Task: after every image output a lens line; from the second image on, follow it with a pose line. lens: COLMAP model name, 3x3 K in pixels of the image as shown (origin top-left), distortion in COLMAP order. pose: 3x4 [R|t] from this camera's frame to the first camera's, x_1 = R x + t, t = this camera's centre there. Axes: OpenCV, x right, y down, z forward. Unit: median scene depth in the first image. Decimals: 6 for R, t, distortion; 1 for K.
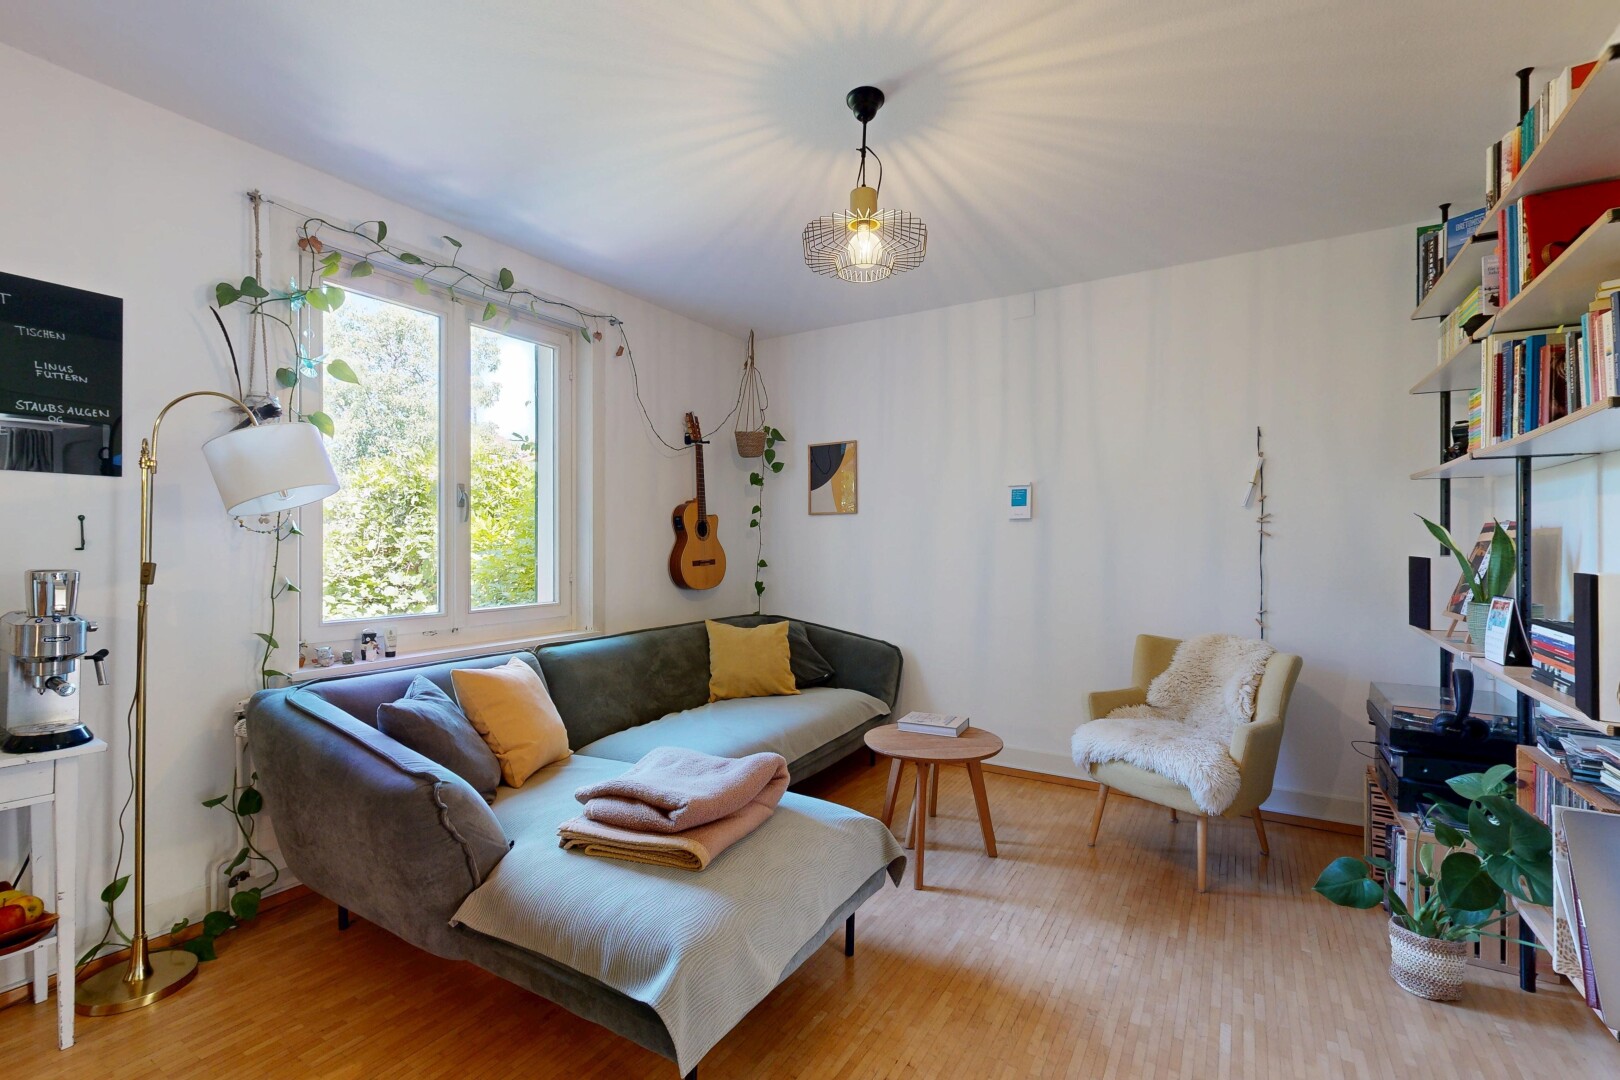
lens RADIAL K [[702.3, 0, 814.9], [0, 702.3, 543.7], [0, 0, 1]] dist [0.003270, 0.000116]
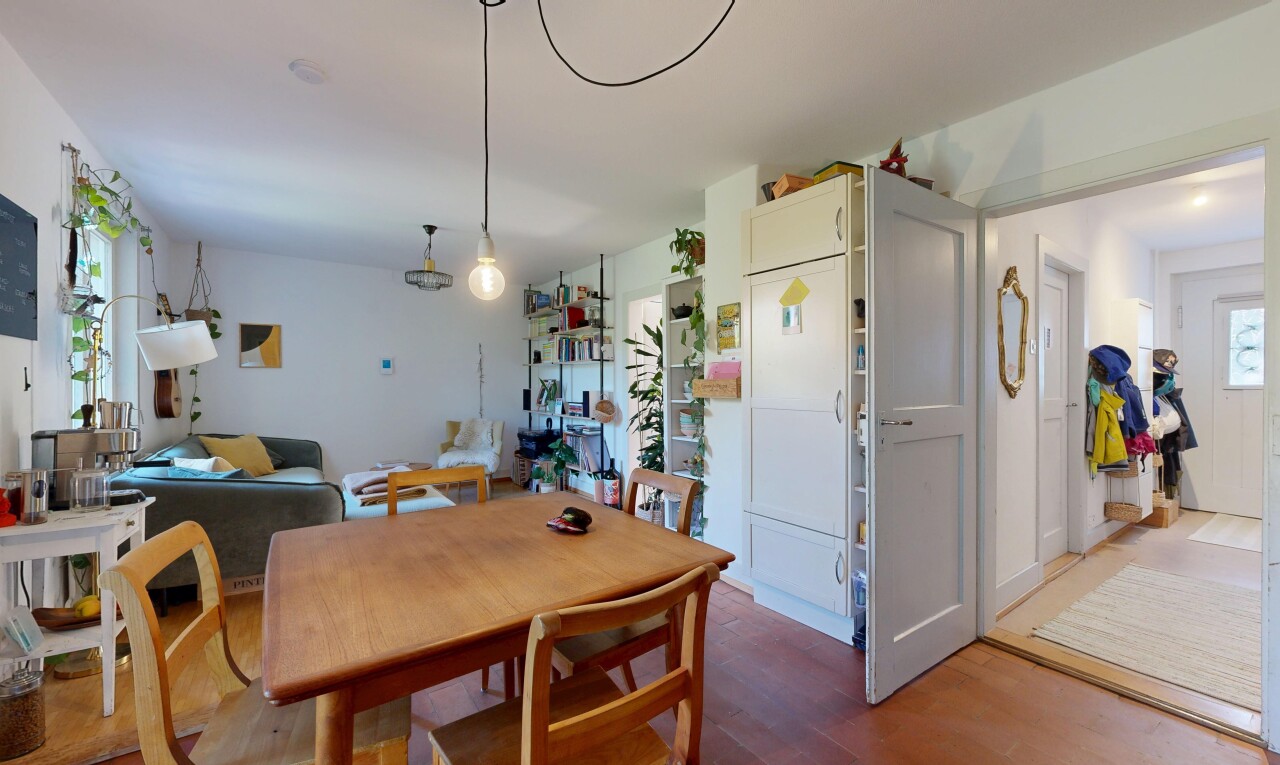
lens RADIAL K [[499.8, 0, 641.1], [0, 499.8, 384.2], [0, 0, 1]] dist [0.000589, -0.000140]
pose [[0.387421, 0.000560, 0.921903, -0.960861], [0.001833, 0.999997, -0.001378, -0.000779], [-0.921901, 0.002224, 0.387419, -0.363254]]
